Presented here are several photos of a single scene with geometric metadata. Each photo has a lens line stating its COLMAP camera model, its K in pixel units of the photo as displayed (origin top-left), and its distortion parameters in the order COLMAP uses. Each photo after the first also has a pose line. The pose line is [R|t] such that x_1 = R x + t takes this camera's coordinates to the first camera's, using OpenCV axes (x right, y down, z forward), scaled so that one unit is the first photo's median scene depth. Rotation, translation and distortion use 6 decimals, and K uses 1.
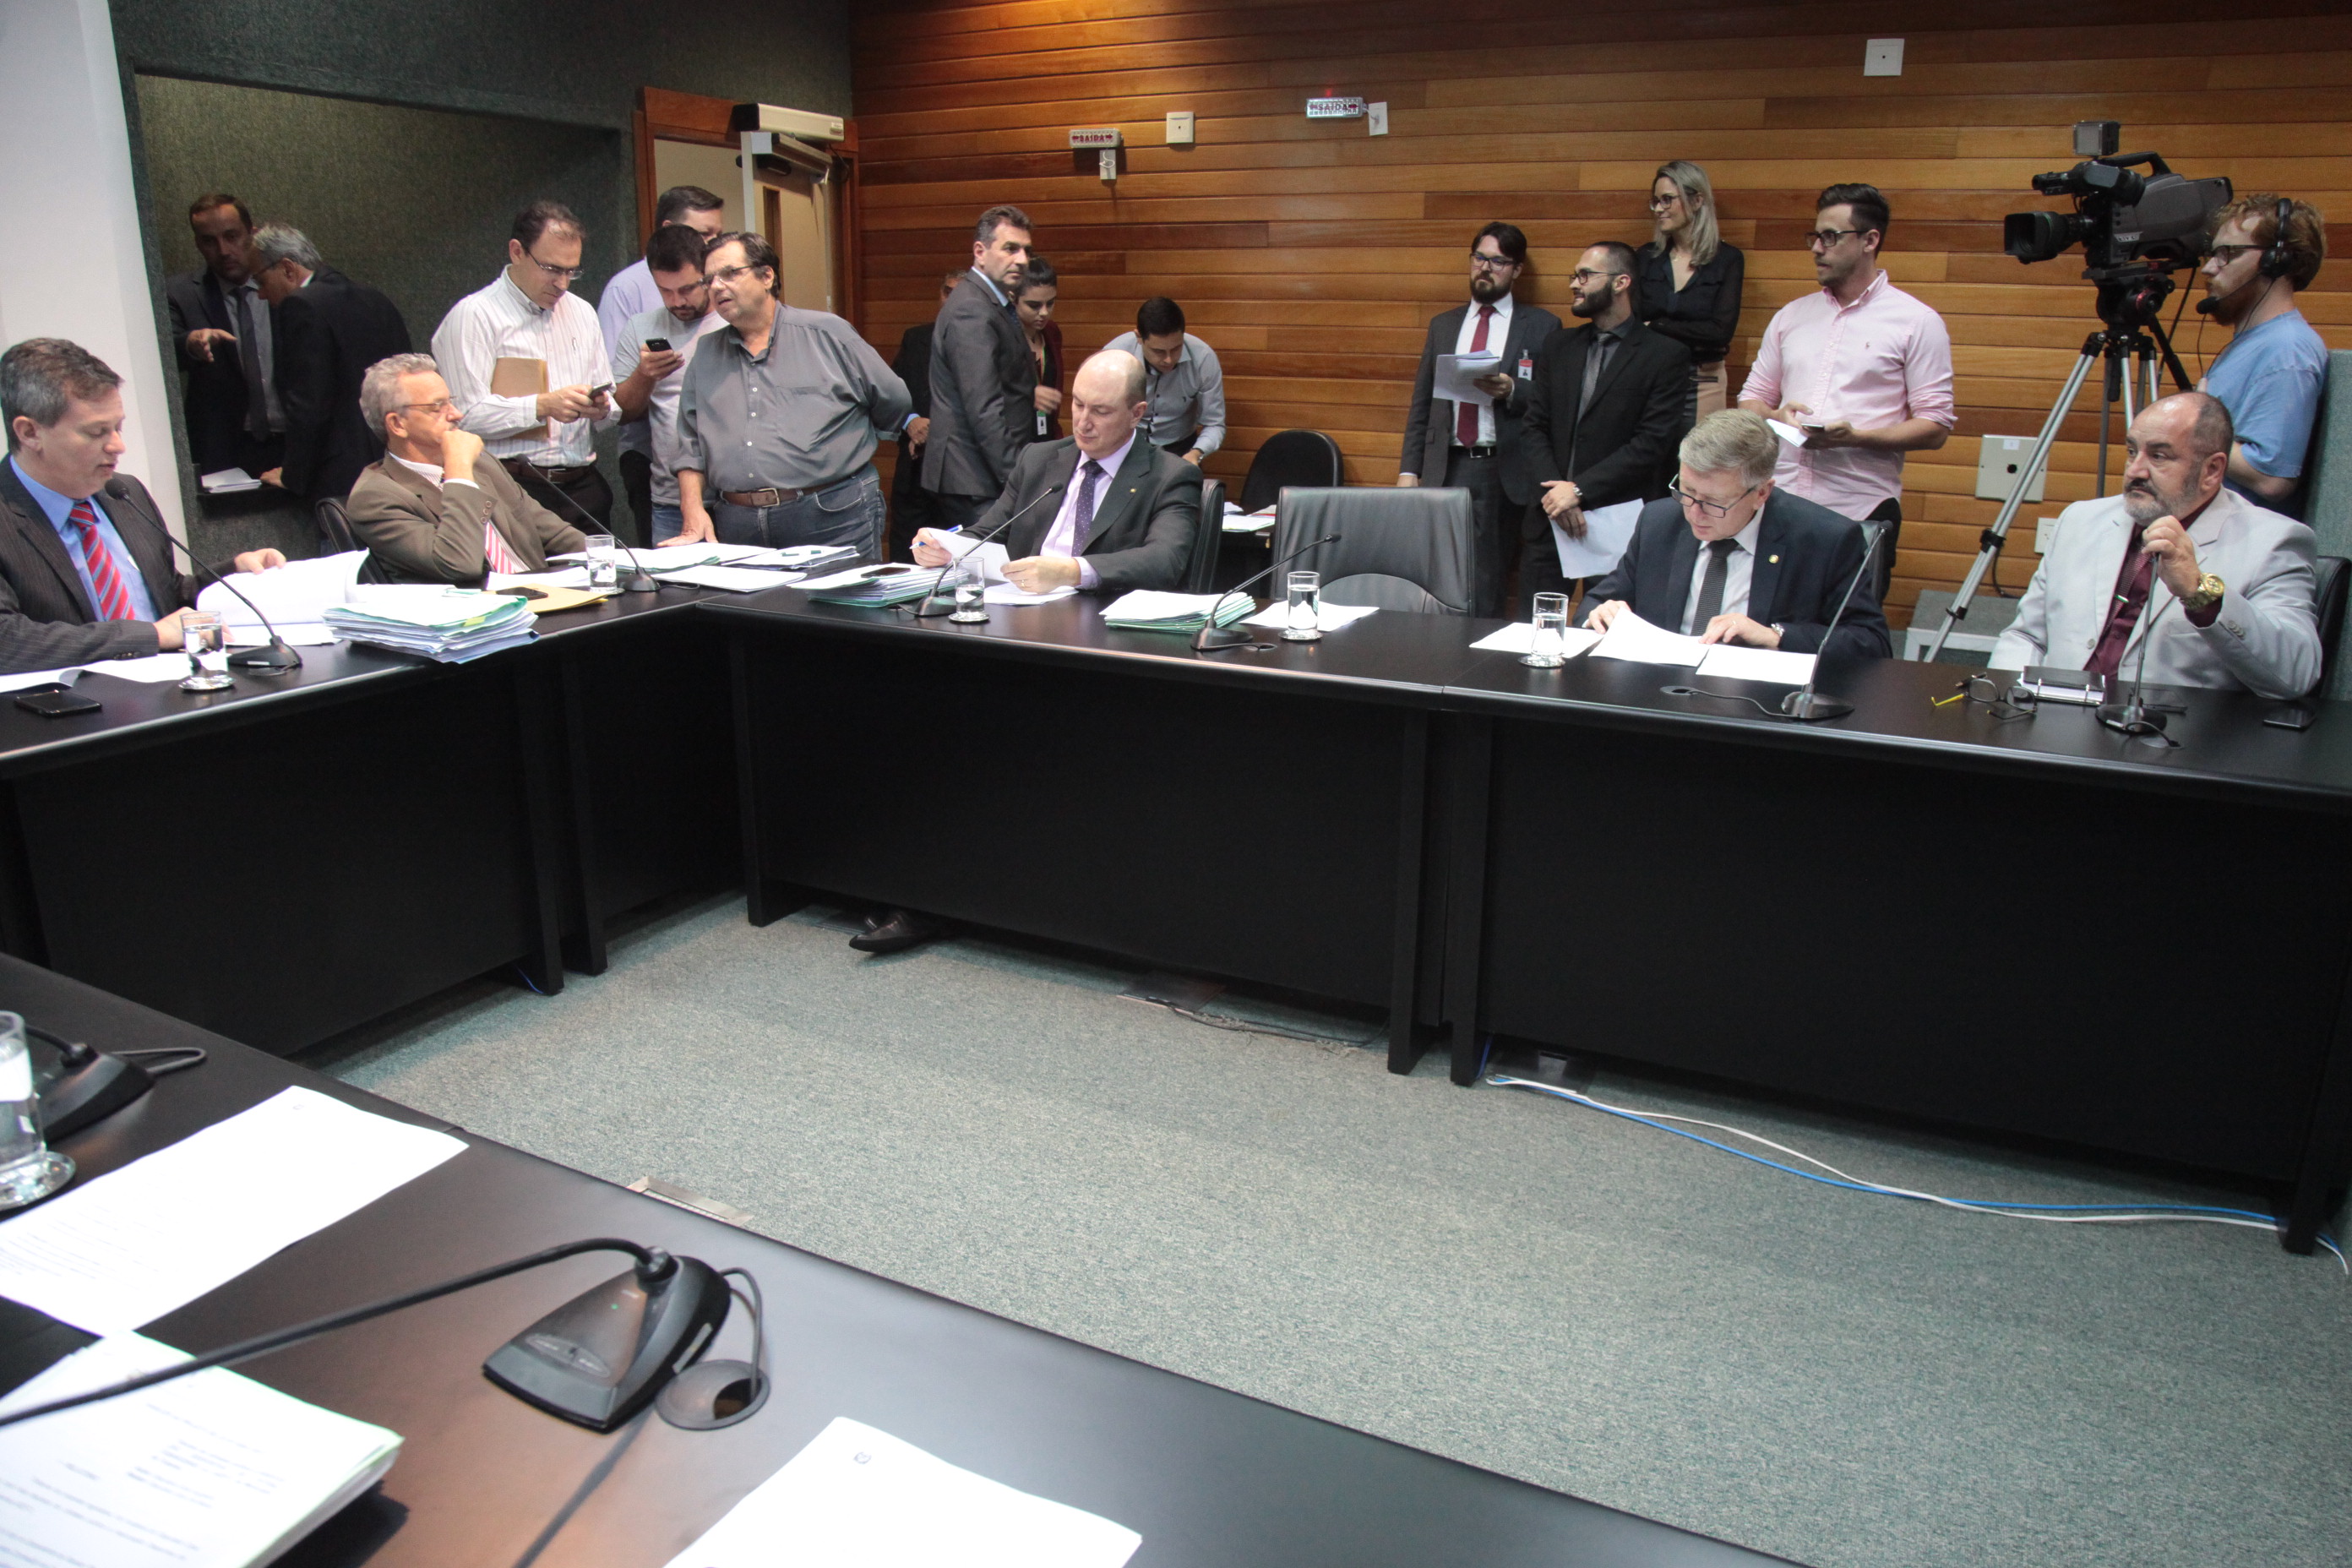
lens RADIAL K [[1572.6, 0, 1231.3], [0, 1572.6, 785.0], [0, 0, 1]] dist [-0.174682, 0.133612]
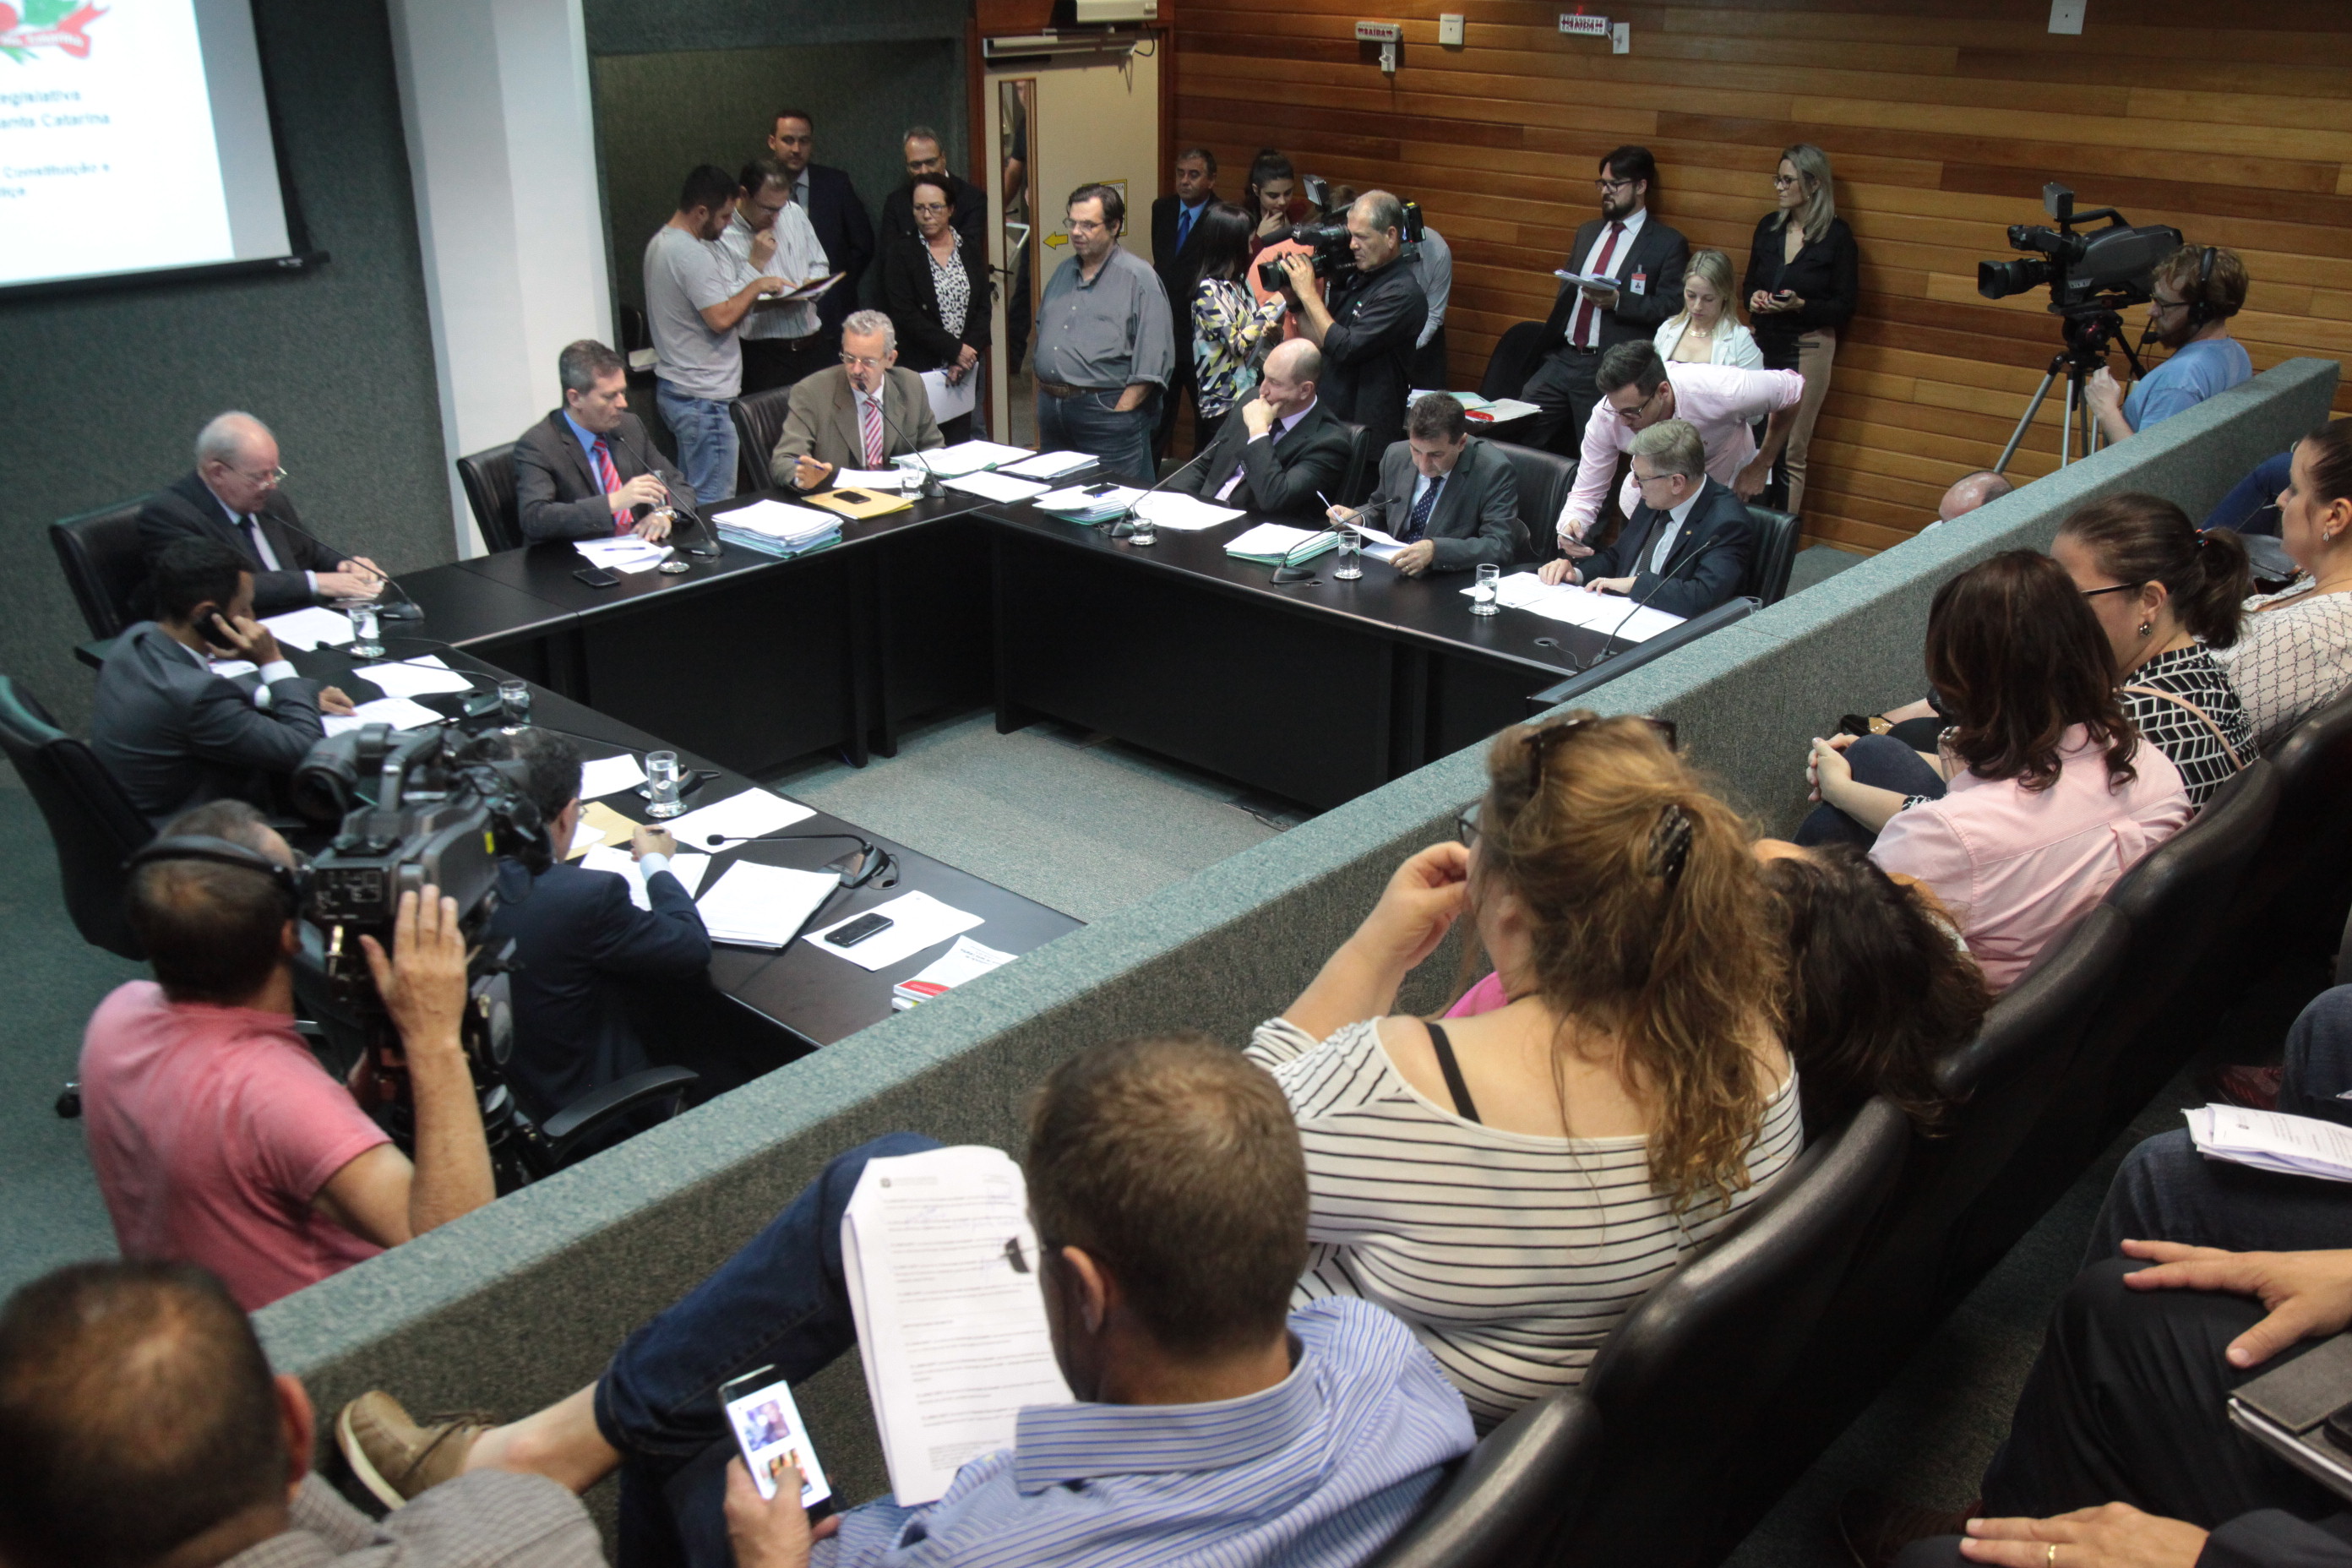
lens RADIAL K [[2082.7, 0, 1219.1], [0, 2082.7, 778.9], [0, 0, 1]] dist [-0.125902, 0.137349]
pose [[0.962323, 0.098658, -0.253379, 0.310329], [-0.071280, 0.990797, 0.115069, -0.084108], [0.262399, -0.092673, 0.960499, -0.654198]]
